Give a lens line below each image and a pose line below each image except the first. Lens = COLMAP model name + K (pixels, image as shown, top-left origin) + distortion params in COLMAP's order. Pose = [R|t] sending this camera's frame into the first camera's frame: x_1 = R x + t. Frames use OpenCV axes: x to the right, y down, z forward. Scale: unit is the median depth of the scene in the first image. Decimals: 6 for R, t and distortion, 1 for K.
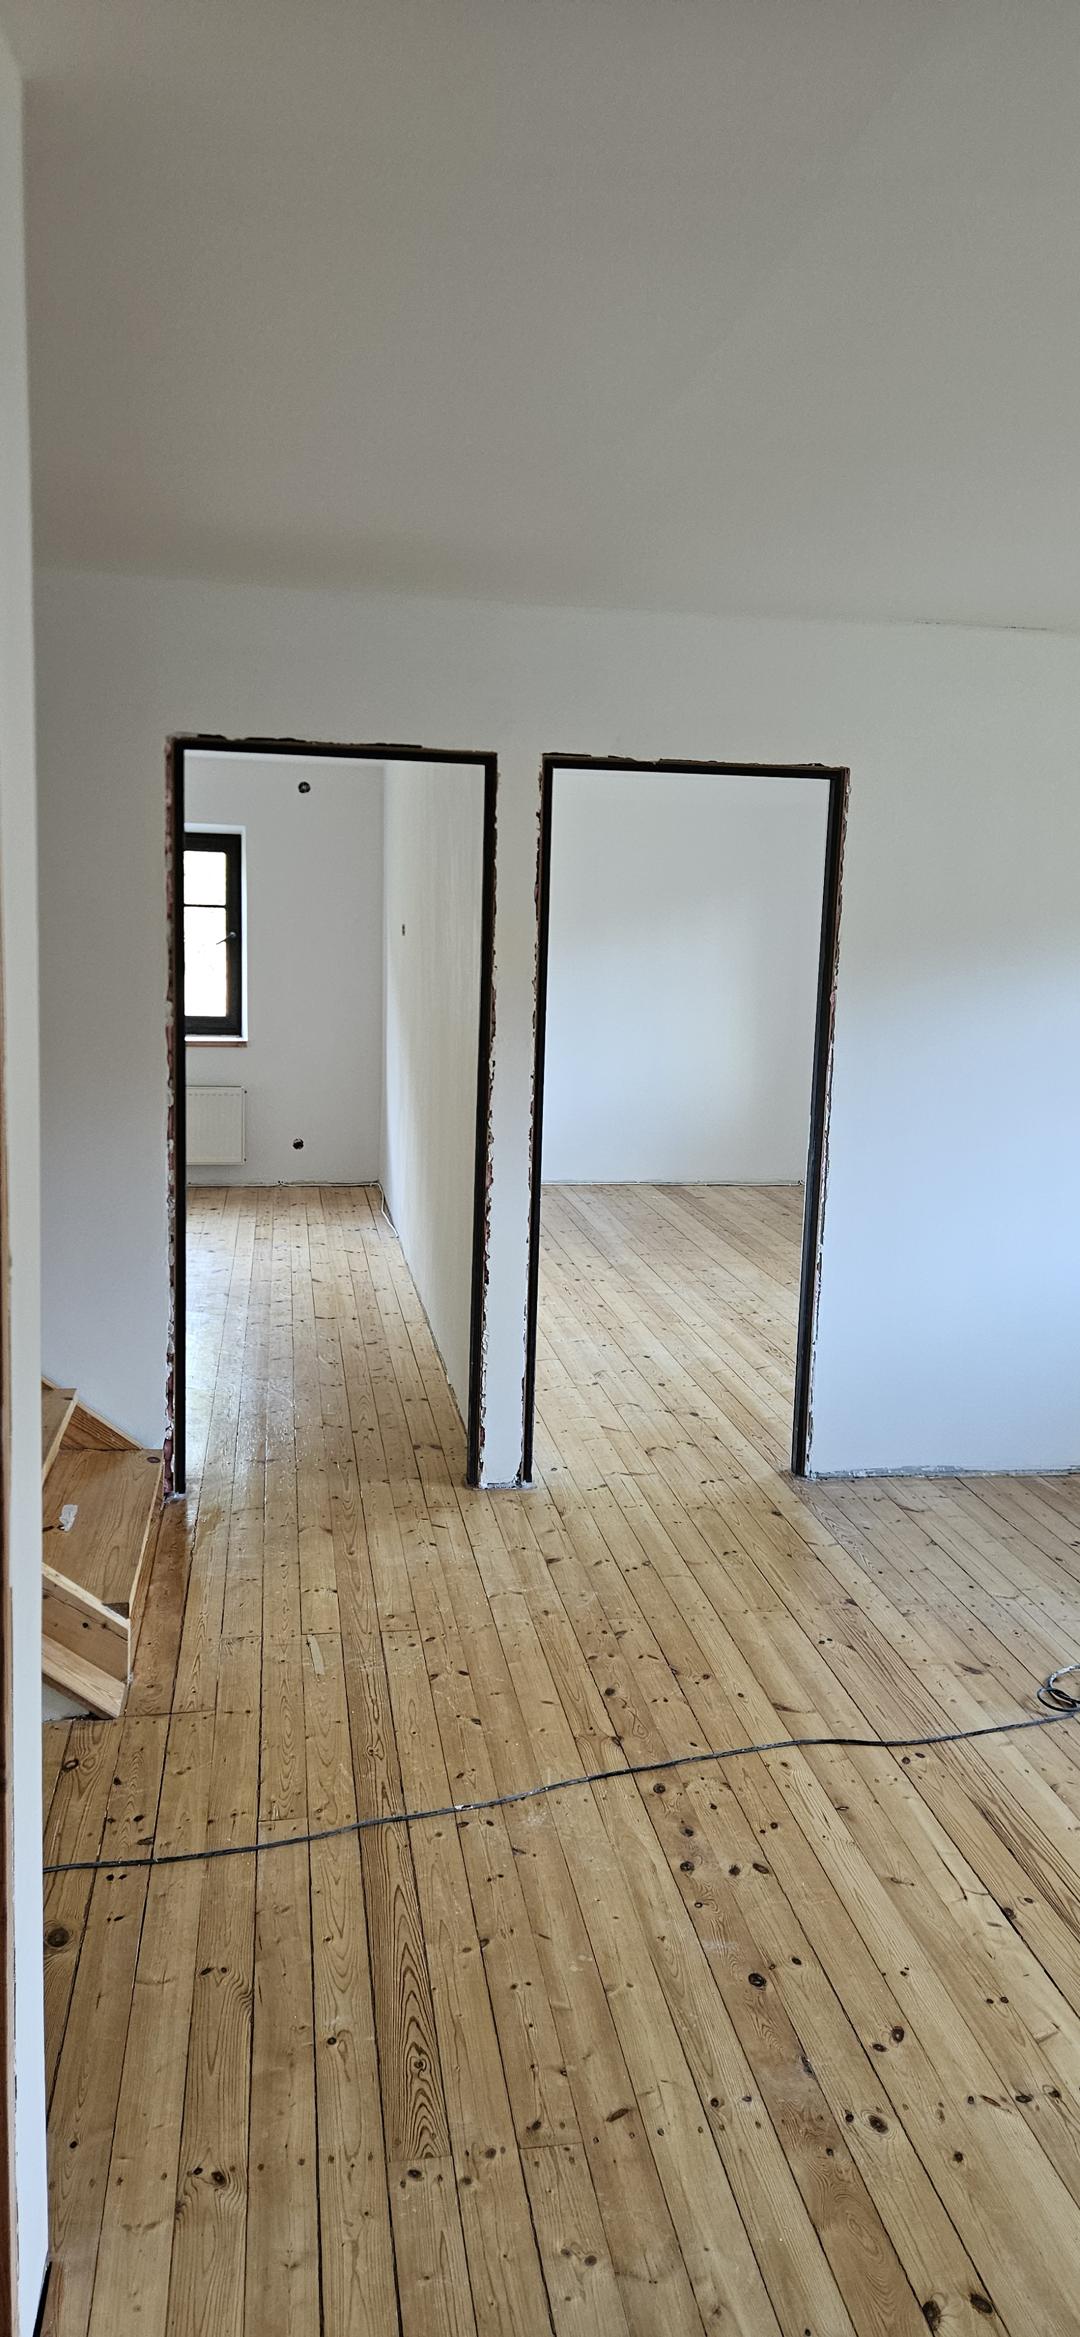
lens RADIAL K [[1538.2, 0, 552.0], [0, 1538.2, 1131.4], [0, 0, 1]] dist [0.069131, -0.064189]
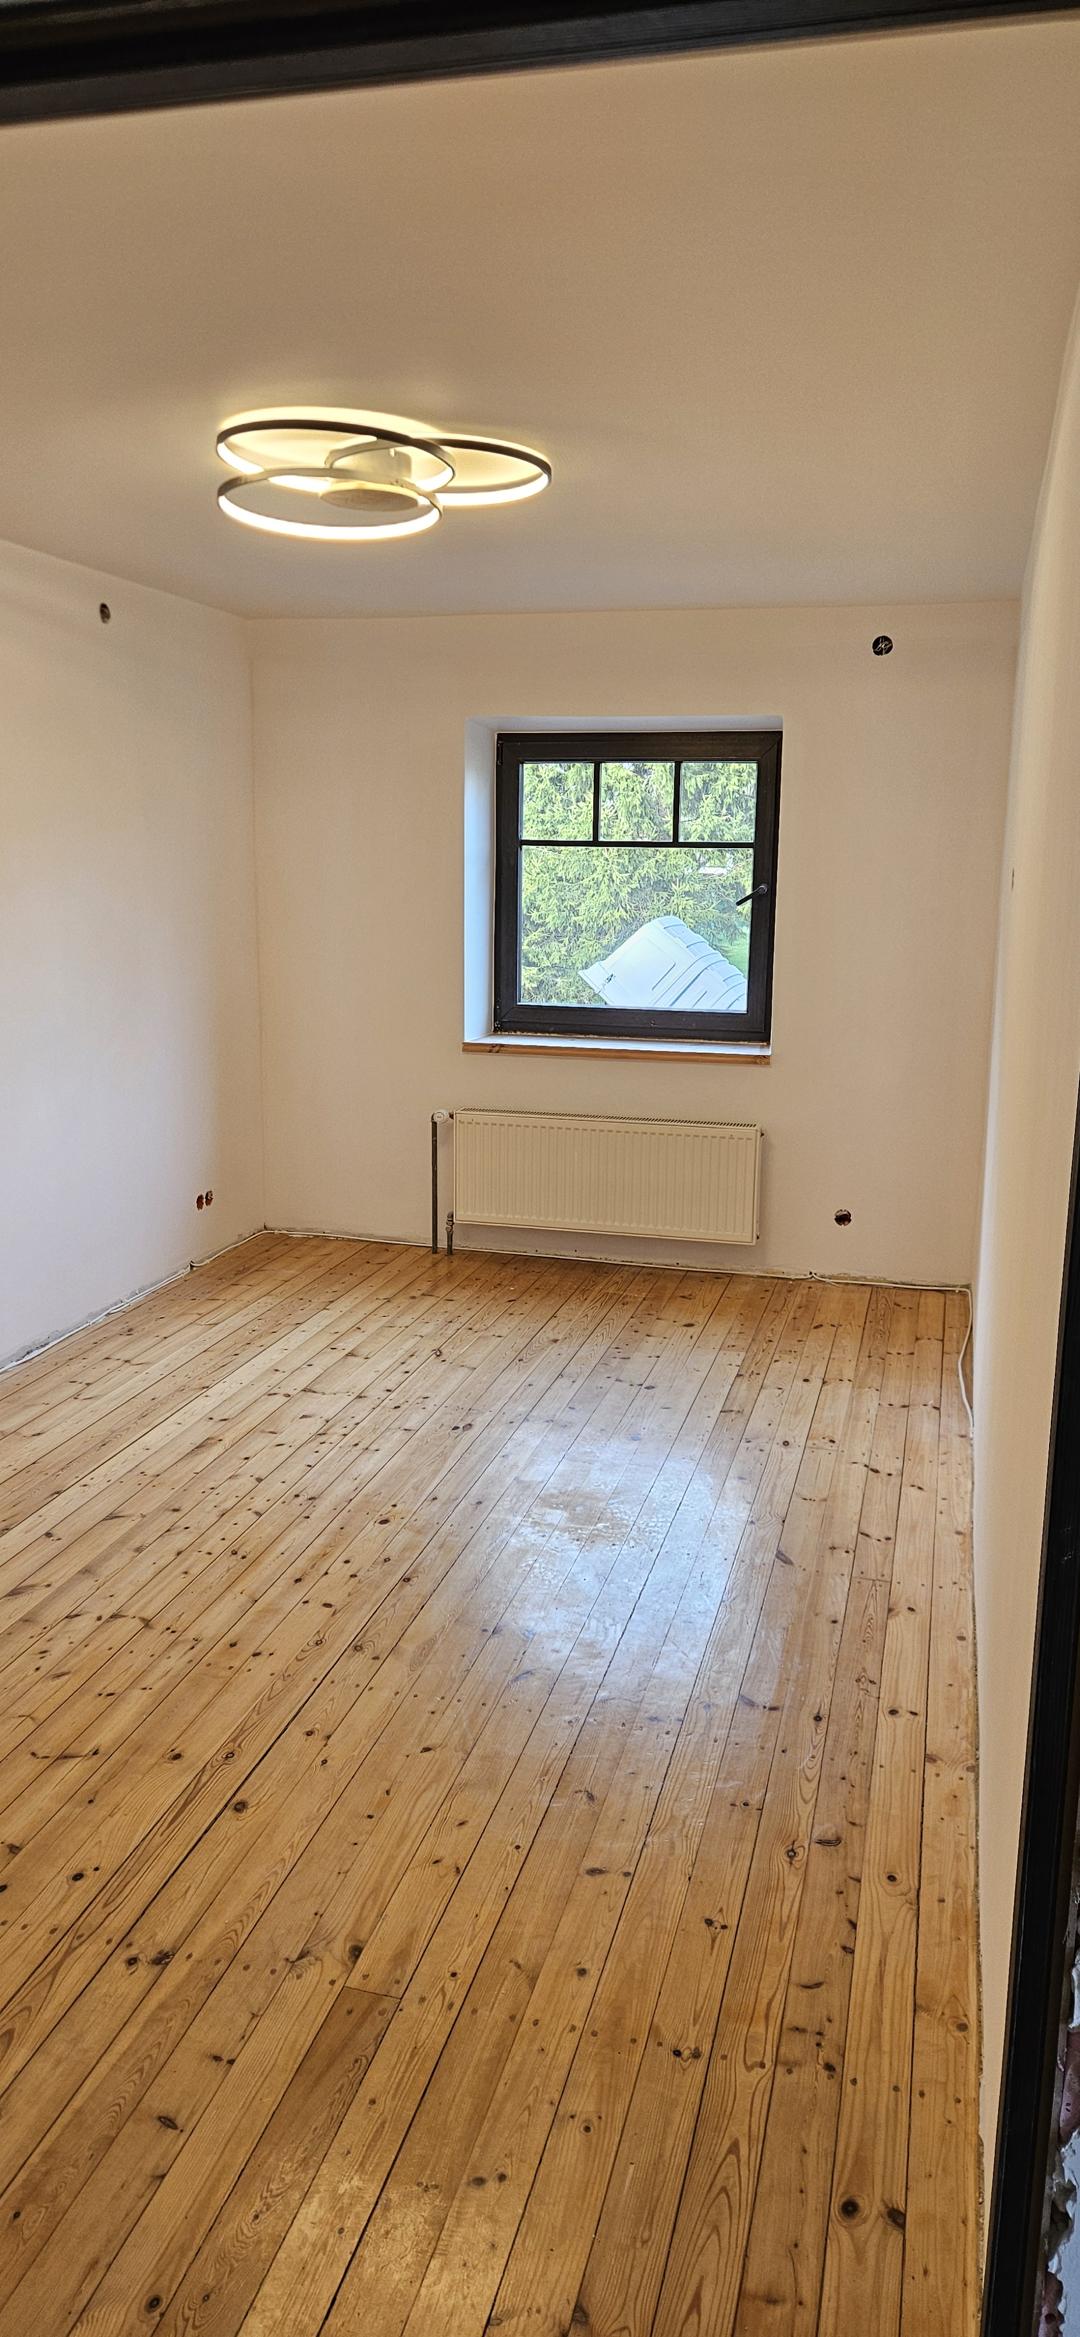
lens RADIAL K [[1538.2, 0, 552.0], [0, 1538.2, 1131.4], [0, 0, 1]] dist [0.069131, -0.064189]
pose [[0.907861, 0.061914, -0.414675, -0.011682], [-0.046123, 0.997782, 0.047998, -0.053894], [0.416727, -0.024450, 0.908703, 0.380167]]
